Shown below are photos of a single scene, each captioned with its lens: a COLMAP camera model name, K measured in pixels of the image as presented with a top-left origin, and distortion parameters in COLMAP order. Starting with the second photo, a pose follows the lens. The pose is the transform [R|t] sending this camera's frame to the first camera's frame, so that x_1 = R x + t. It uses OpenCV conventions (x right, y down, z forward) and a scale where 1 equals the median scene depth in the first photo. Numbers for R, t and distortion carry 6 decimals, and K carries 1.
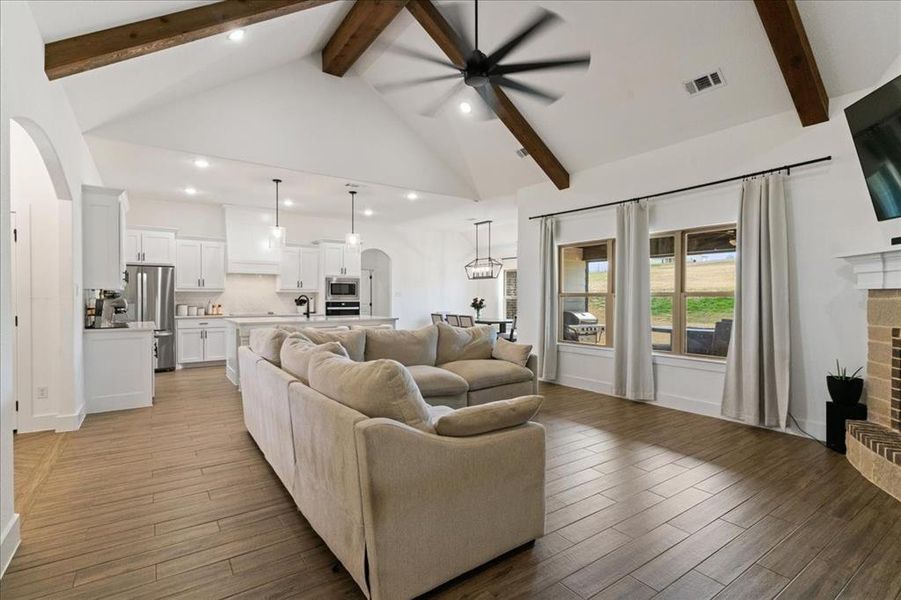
lens RADIAL K [[429.0, 0, 445.9], [0, 429.0, 299.7], [0, 0, 1]] dist [-0.001960, 0.000245]
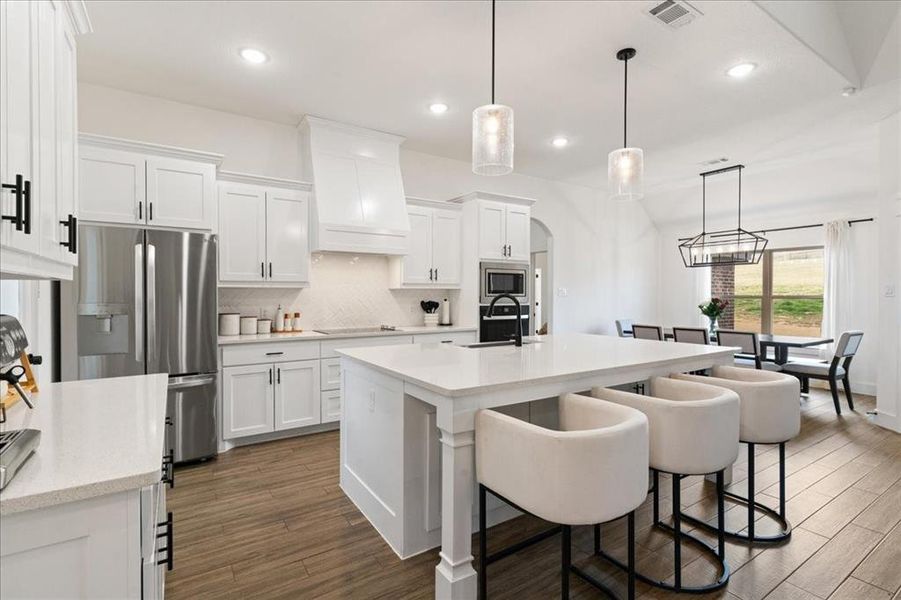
lens RADIAL K [[429.0, 0, 453.7], [0, 429.0, 297.6], [0, 0, 1]] dist [-0.001960, 0.000245]
pose [[0.999622, -0.001299, -0.027475, -0.301532], [0.001366, 0.999996, 0.002408, -0.007456], [0.027472, -0.002445, 0.999620, 0.450372]]
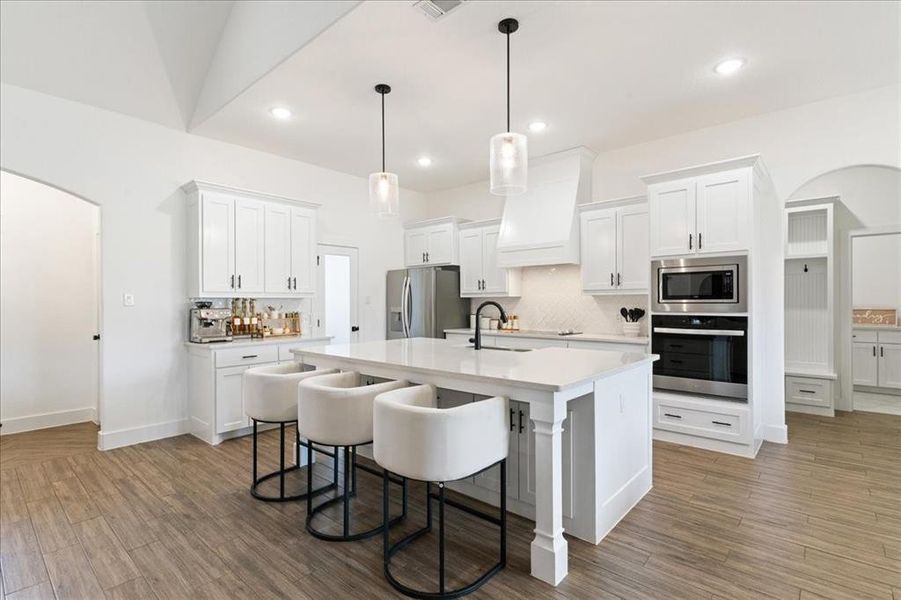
lens RADIAL K [[429.0, 0, 453.1], [0, 429.0, 299.3], [0, 0, 1]] dist [-0.001960, 0.000245]
pose [[0.241596, -0.010262, -0.970323, 0.108114], [-0.000673, 0.999942, -0.010743, -0.006592], [0.970377, 0.003249, 0.241575, 0.693417]]
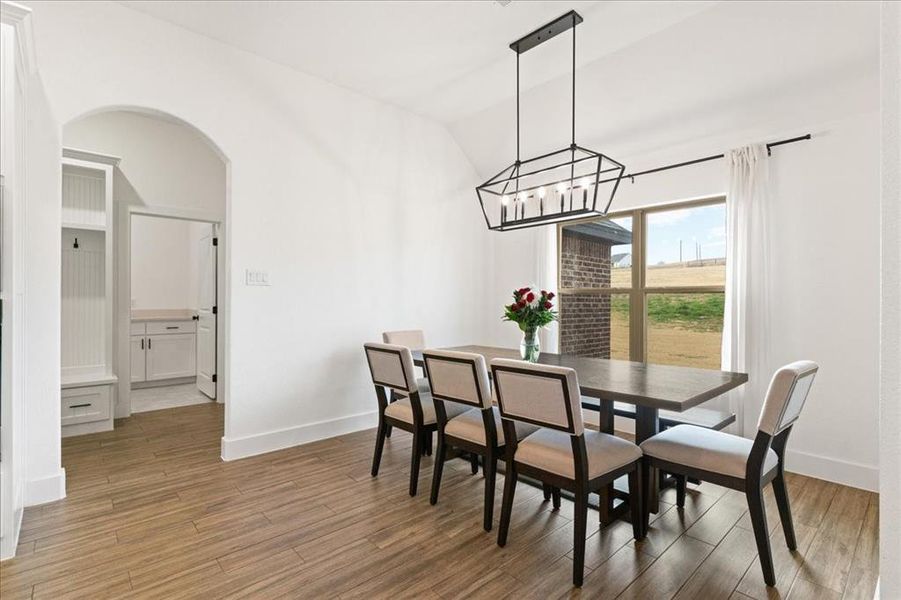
lens RADIAL K [[429.0, 0, 454.0], [0, 429.0, 299.6], [0, 0, 1]] dist [-0.001960, 0.000245]
pose [[0.991124, -0.001382, 0.132934, -0.014990], [0.001960, 0.999989, -0.004216, 0.005667], [-0.132927, 0.004439, 0.991116, 0.810991]]
